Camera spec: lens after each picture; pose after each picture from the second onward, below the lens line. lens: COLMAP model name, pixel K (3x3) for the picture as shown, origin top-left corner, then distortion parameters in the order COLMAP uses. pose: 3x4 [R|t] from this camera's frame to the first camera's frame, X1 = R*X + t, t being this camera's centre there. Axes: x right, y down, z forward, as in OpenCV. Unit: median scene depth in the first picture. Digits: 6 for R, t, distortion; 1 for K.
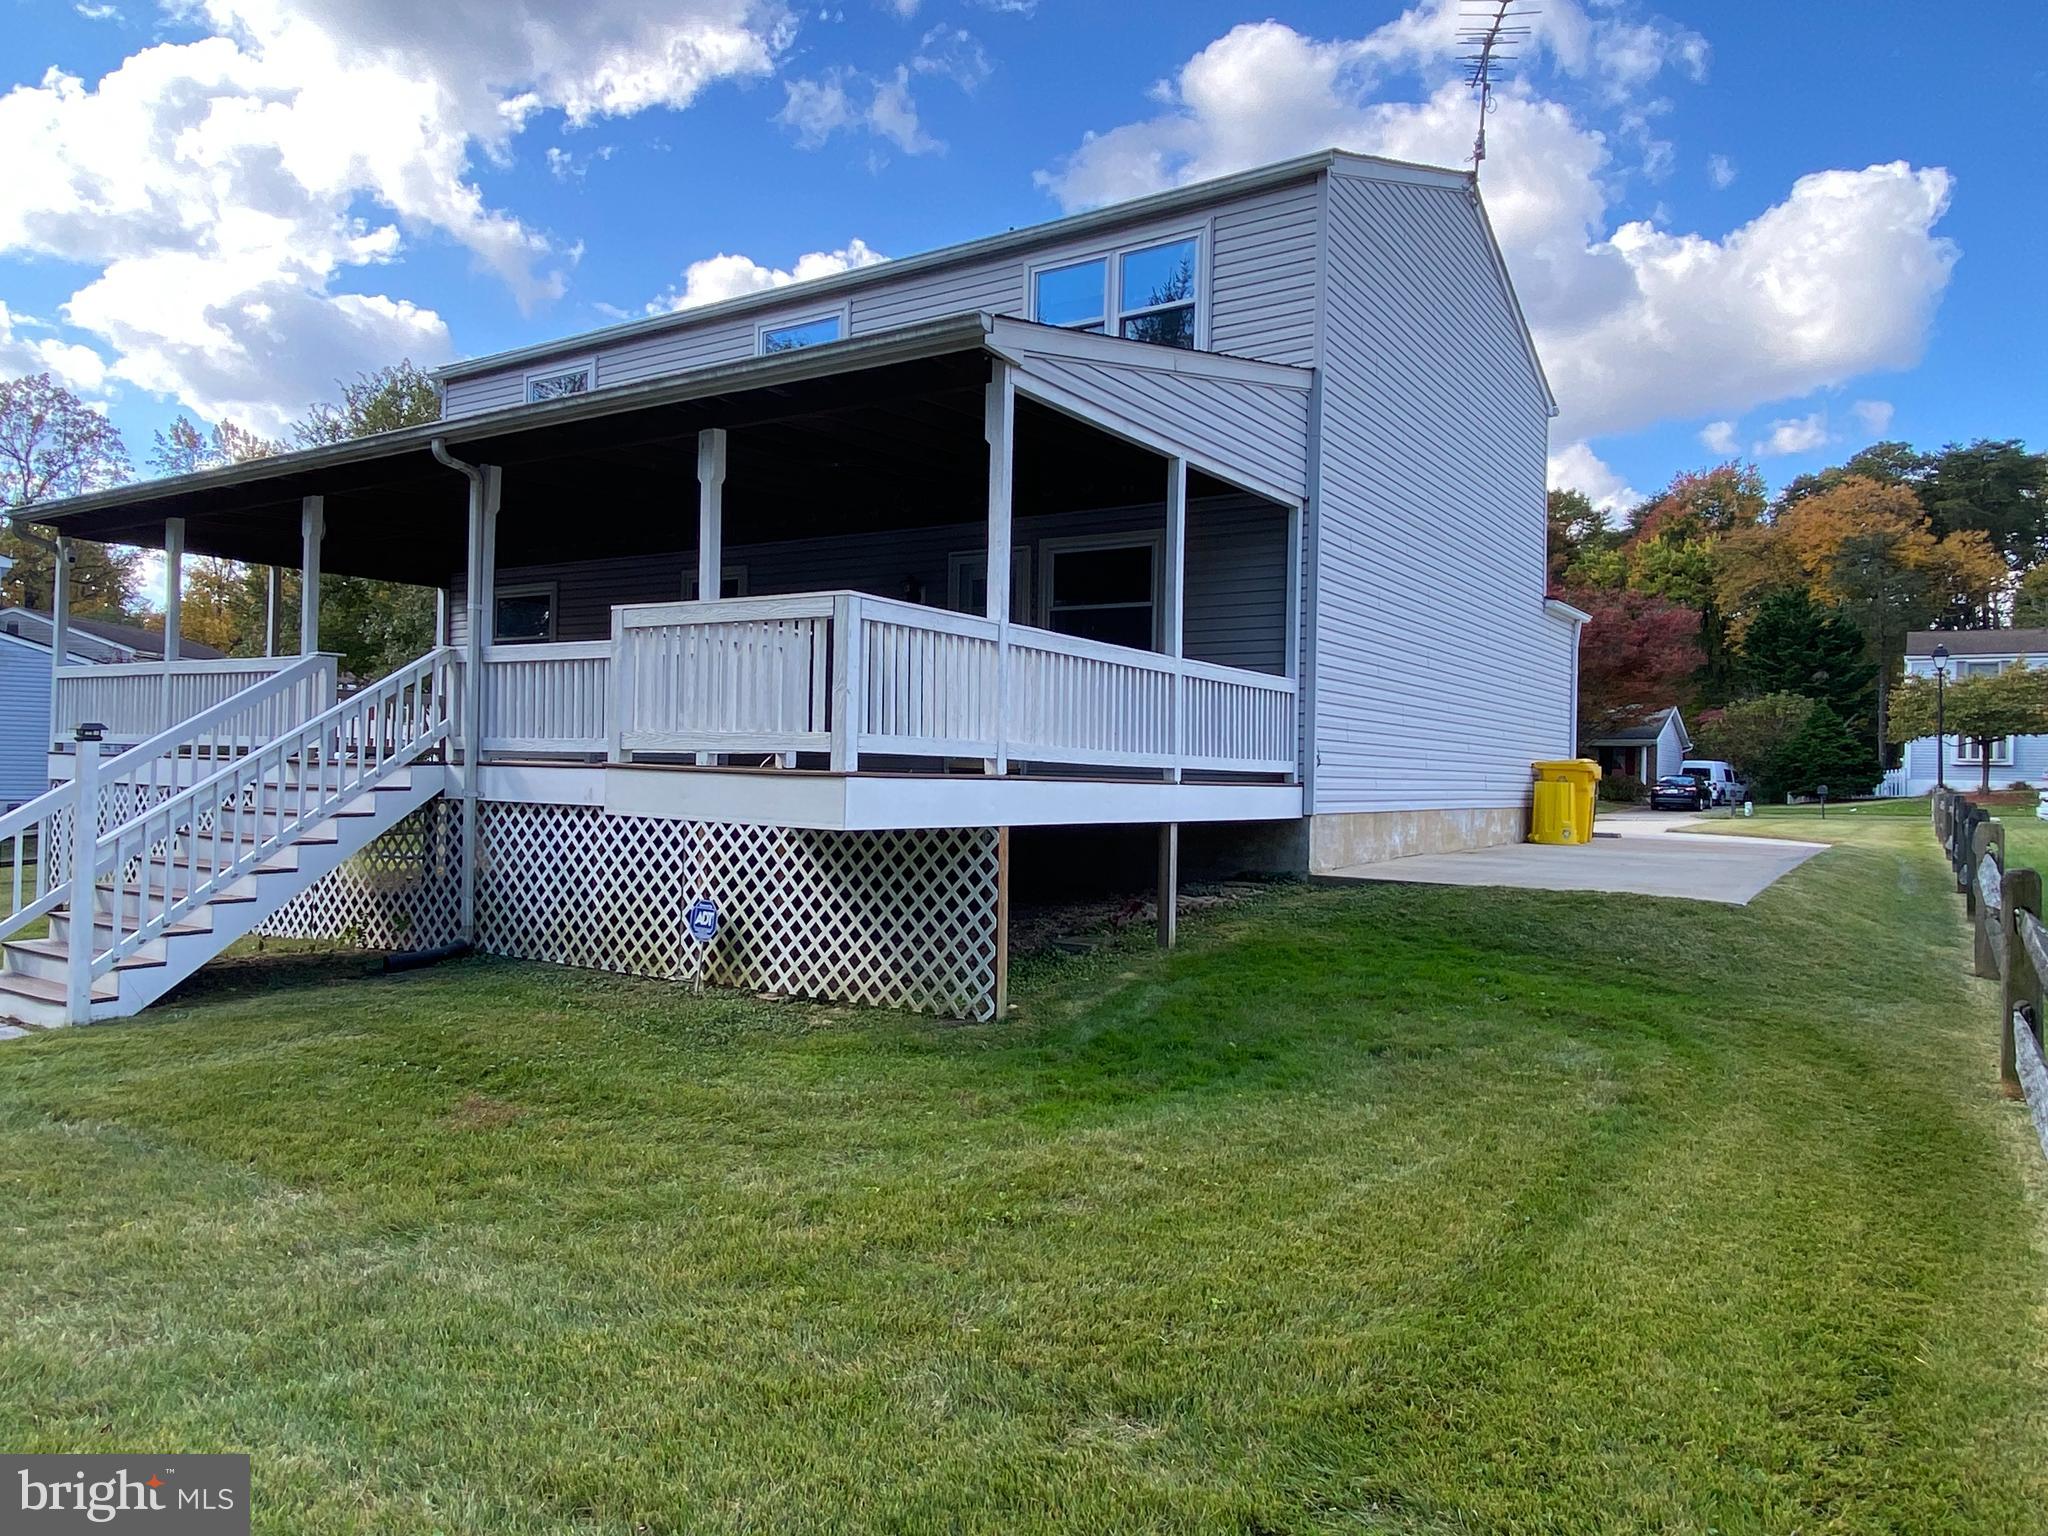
lens RADIAL K [[1362.0, 0, 961.5], [0, 1362.0, 747.7], [0, 0, 1]] dist [0.125603, -0.132892]
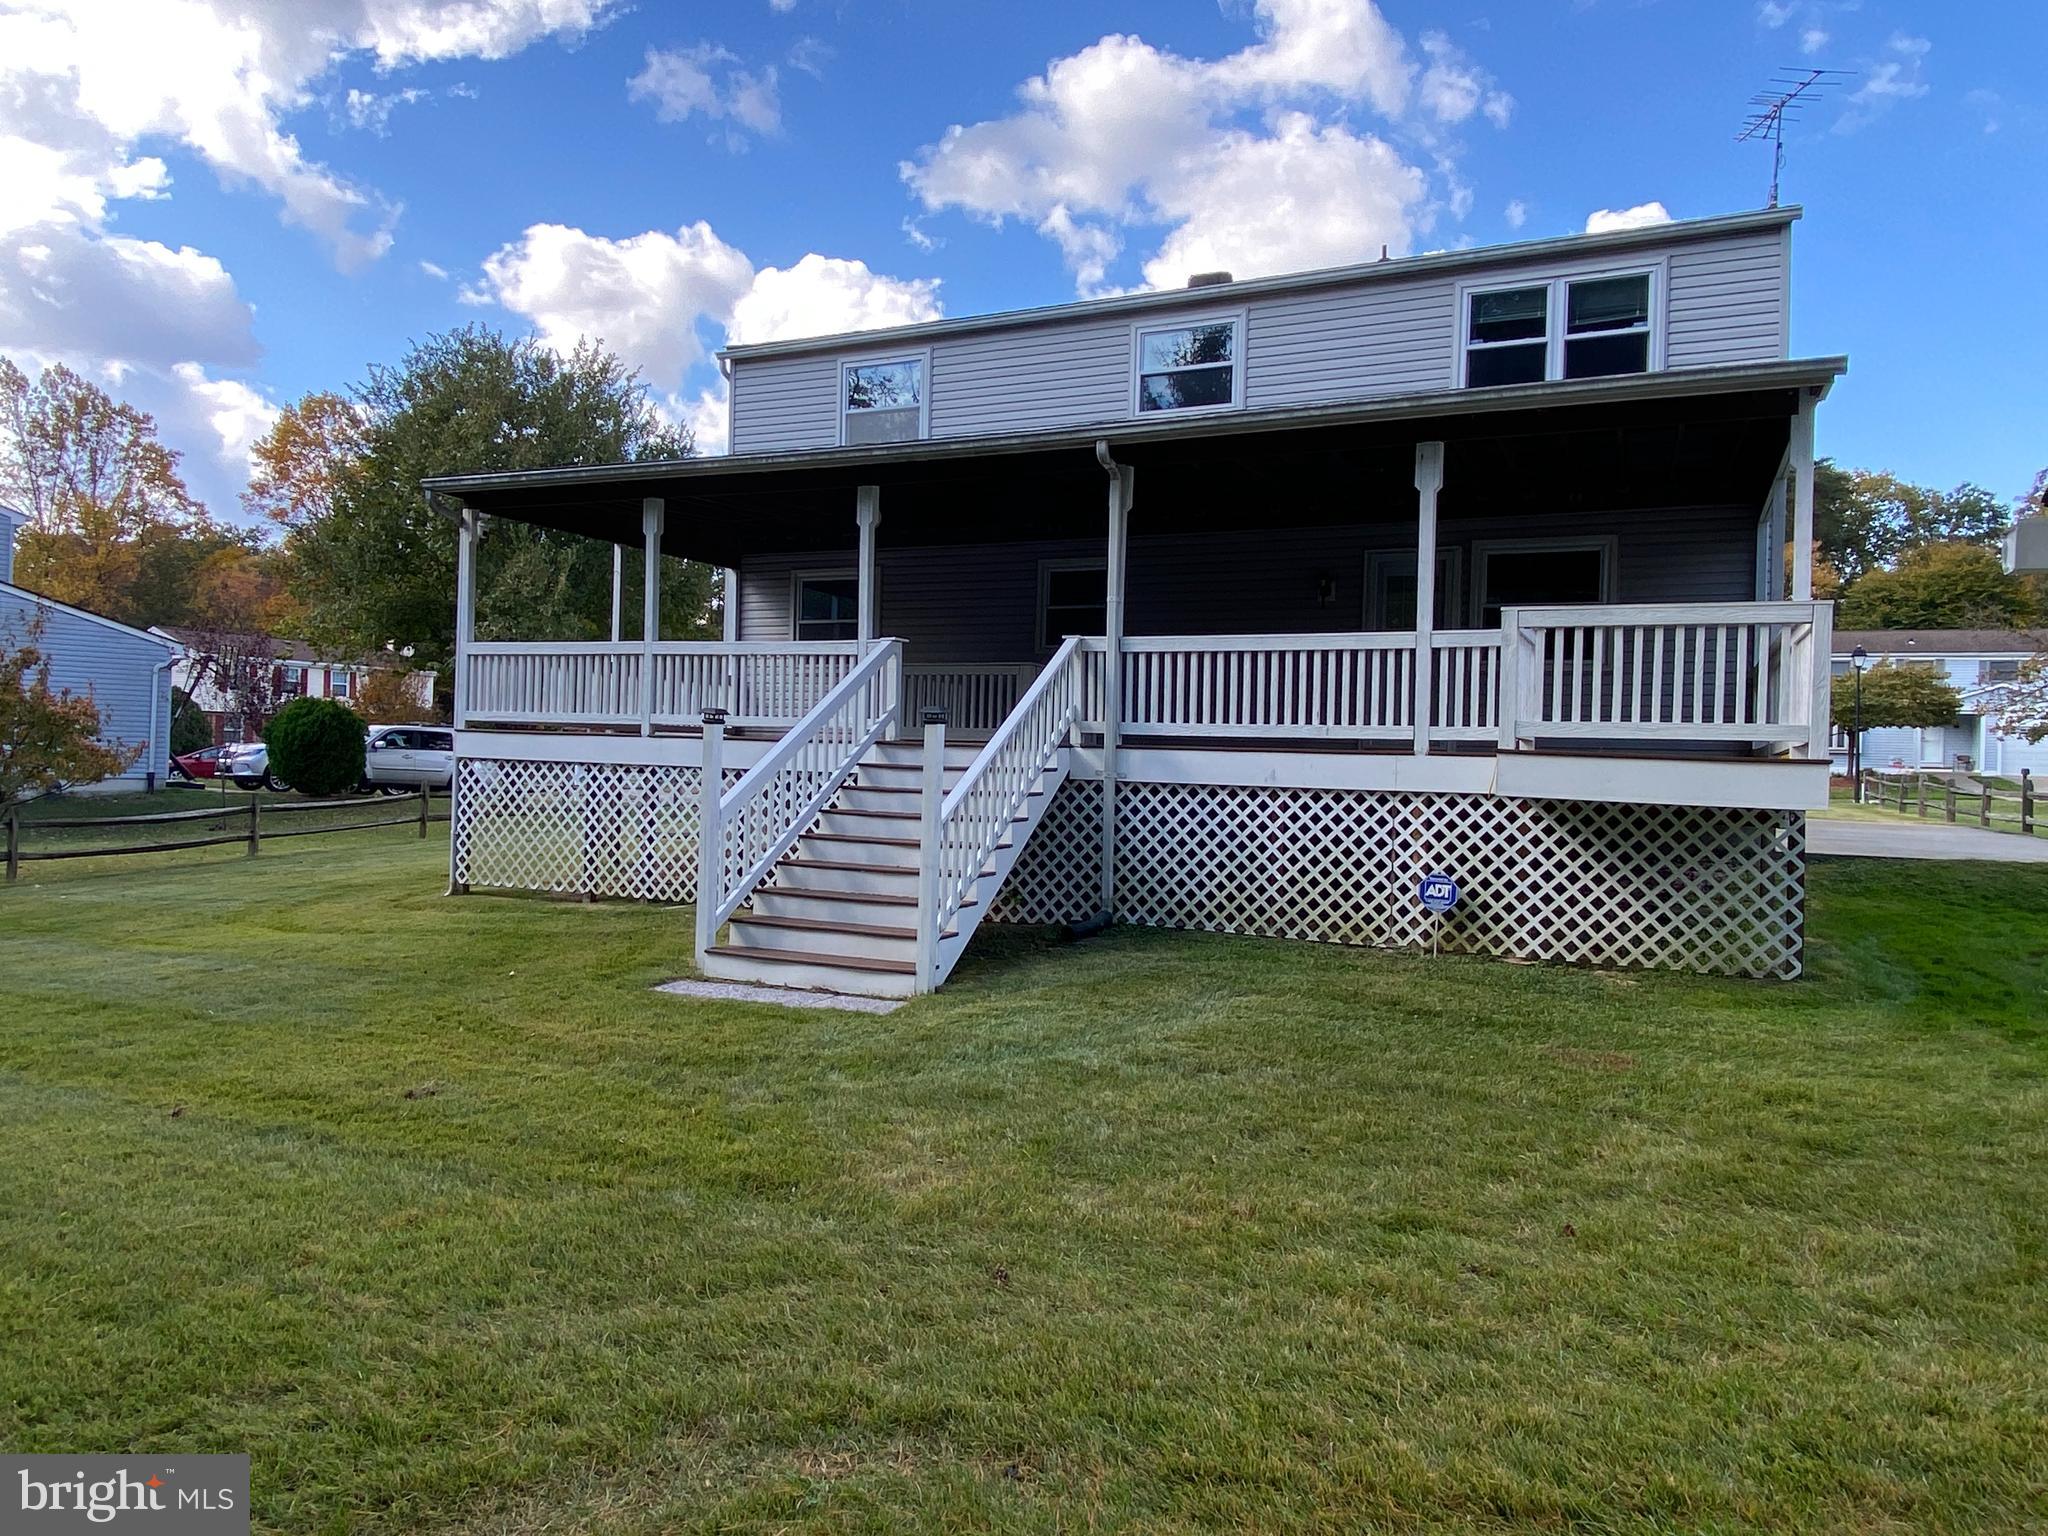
lens RADIAL K [[1329.6, 0, 994.9], [0, 1329.6, 753.3], [0, 0, 1]] dist [0.088002, -0.113683]
pose [[0.988421, 0.005319, 0.151646, -0.686647], [-0.008232, 0.999793, 0.018589, -0.001934], [-0.151515, -0.019622, 0.988260, -0.000458]]
